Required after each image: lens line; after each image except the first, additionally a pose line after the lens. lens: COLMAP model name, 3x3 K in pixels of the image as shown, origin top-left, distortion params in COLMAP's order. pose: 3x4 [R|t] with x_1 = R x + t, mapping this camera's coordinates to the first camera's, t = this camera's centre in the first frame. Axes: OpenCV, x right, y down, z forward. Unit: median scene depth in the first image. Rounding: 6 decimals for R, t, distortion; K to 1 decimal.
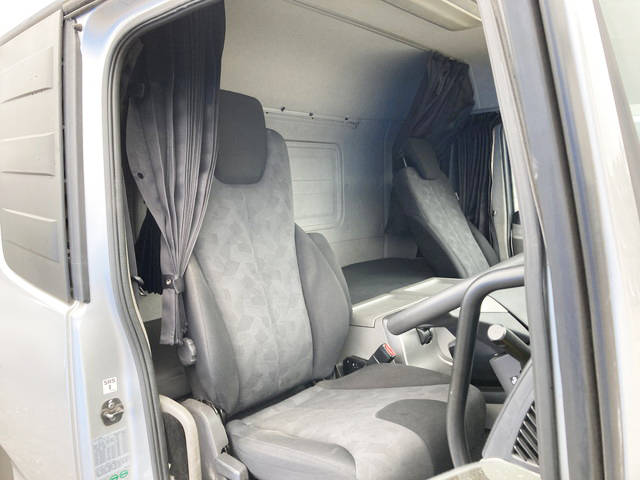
lens RADIAL K [[530.2, 0, 322.5], [0, 530.2, 240.6], [0, 0, 1]] dist [0.030143, -0.012273]
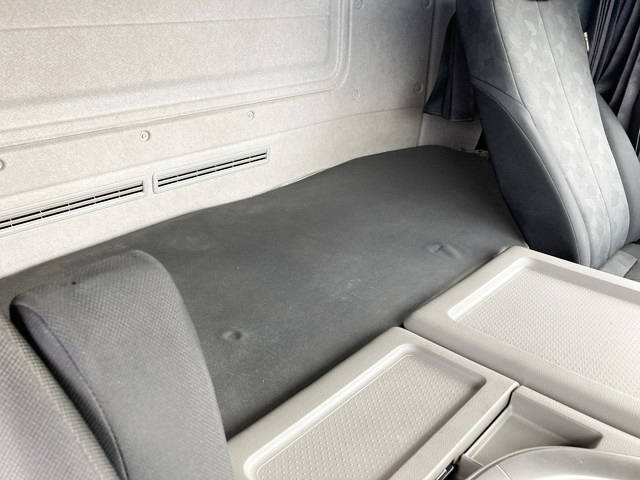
lens RADIAL K [[530.2, 0, 322.5], [0, 530.2, 240.6], [0, 0, 1]] dist [0.030143, -0.012273]
pose [[0.995050, 0.087893, -0.046375, 0.056083], [-0.066320, 0.934853, 0.348784, -0.069624], [0.074010, -0.343982, 0.936055, 0.484284]]
